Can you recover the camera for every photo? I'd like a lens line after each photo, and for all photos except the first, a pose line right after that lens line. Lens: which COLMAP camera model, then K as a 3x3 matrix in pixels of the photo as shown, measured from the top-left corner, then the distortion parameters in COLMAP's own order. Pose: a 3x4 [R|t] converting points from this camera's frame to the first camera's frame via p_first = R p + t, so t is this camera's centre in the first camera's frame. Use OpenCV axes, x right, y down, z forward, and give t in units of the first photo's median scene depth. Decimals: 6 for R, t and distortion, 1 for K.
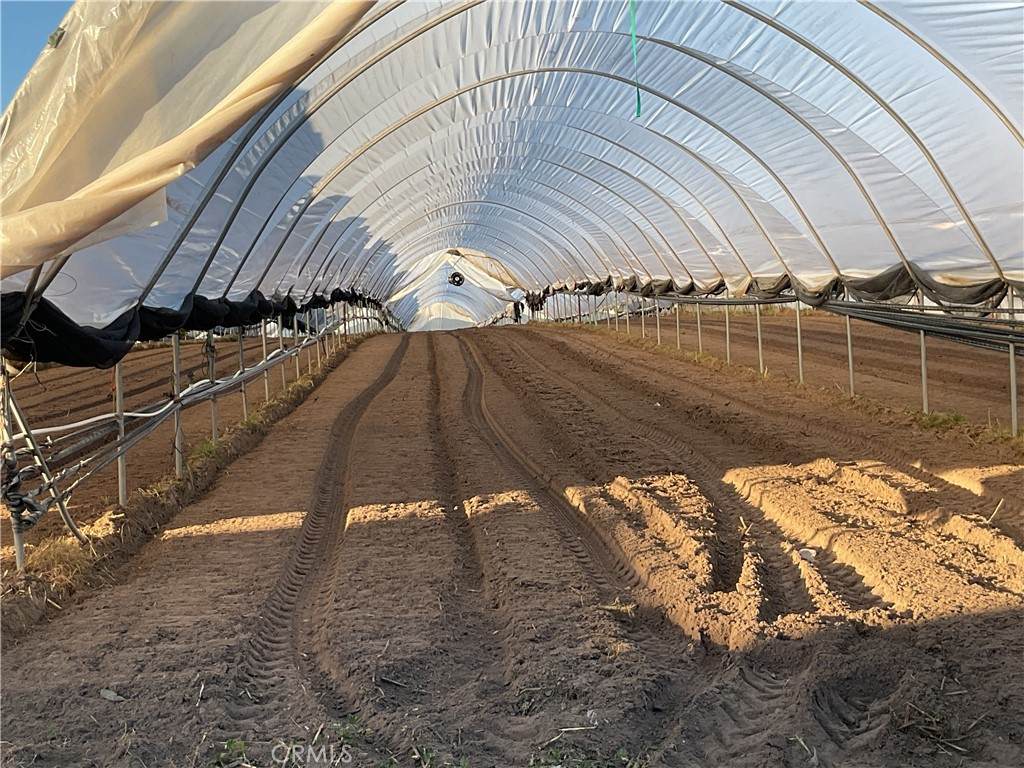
lens RADIAL K [[1482.6, 0, 511.3], [0, 1482.6, 381.2], [0, 0, 1]] dist [0.083700, 0.000000]
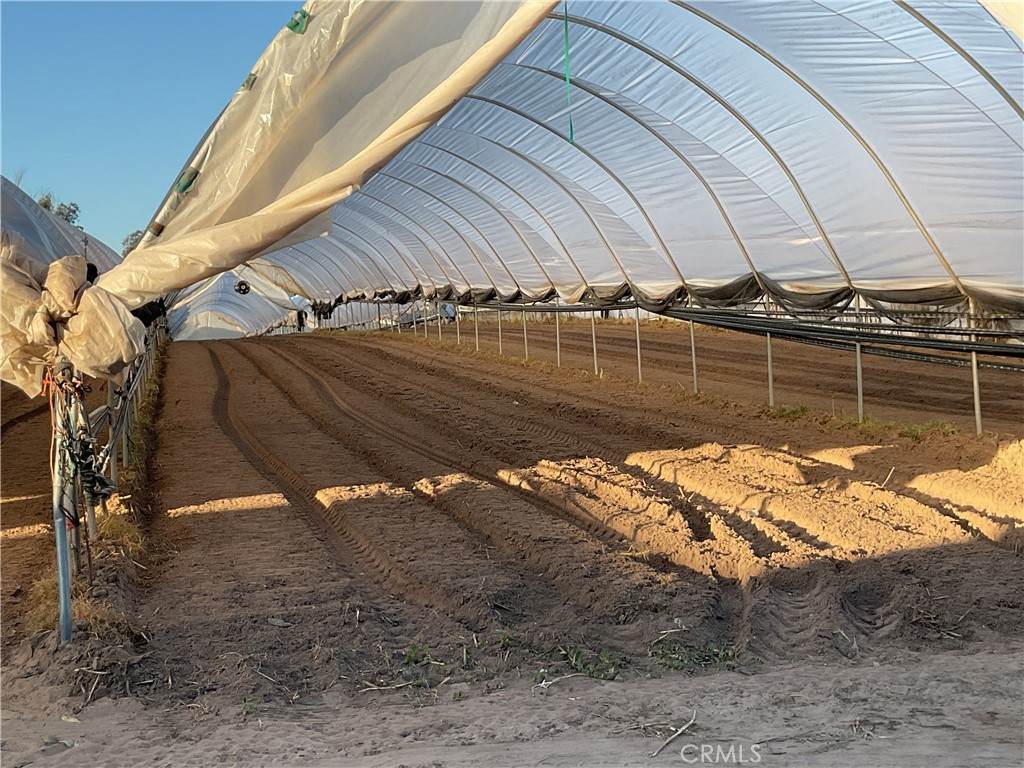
lens RADIAL K [[1482.6, 0, 513.0], [0, 1482.6, 385.2], [0, 0, 1]] dist [0.083700, 0.000000]
pose [[0.986070, -0.005585, 0.166235, -0.126398], [0.006307, 0.999973, -0.003817, 0.010600], [-0.166209, 0.004812, 0.986079, -0.100765]]
